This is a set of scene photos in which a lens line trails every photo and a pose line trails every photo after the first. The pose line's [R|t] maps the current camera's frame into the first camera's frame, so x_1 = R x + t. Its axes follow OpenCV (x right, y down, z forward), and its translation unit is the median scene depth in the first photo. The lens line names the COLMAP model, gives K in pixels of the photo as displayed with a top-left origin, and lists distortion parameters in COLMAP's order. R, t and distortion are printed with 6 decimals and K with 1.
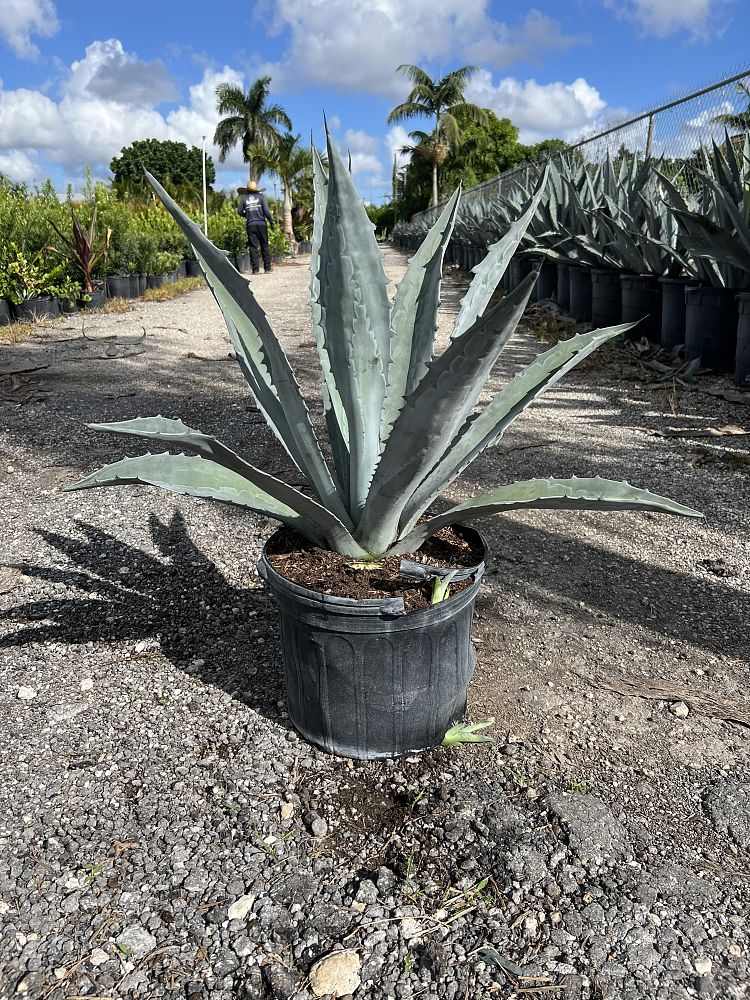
lens RADIAL K [[844.8, 0, 399.2], [0, 844.8, 503.9], [0, 0, 1]] dist [0.046139, -0.062708]
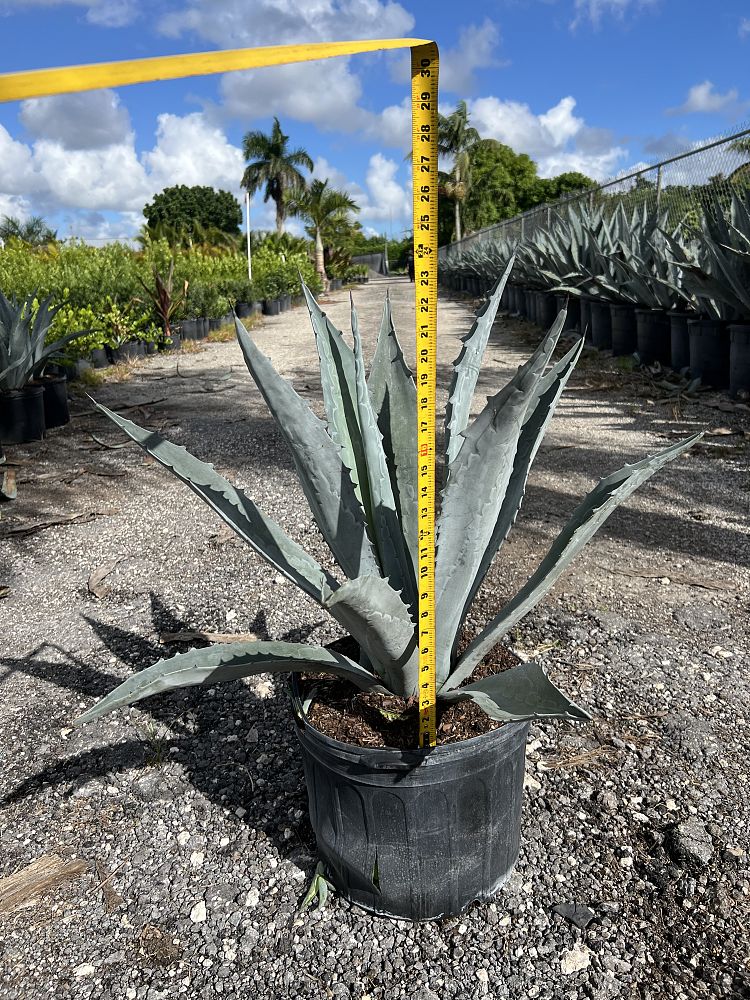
lens RADIAL K [[931.0, 0, 374.3], [0, 931.0, 497.7], [0, 0, 1]] dist [0.054963, -0.111167]
pose [[0.999054, -0.022280, -0.037350, -0.050677], [0.020193, 0.998262, -0.055365, 0.048304], [0.038519, 0.054559, 0.997767, -0.258373]]
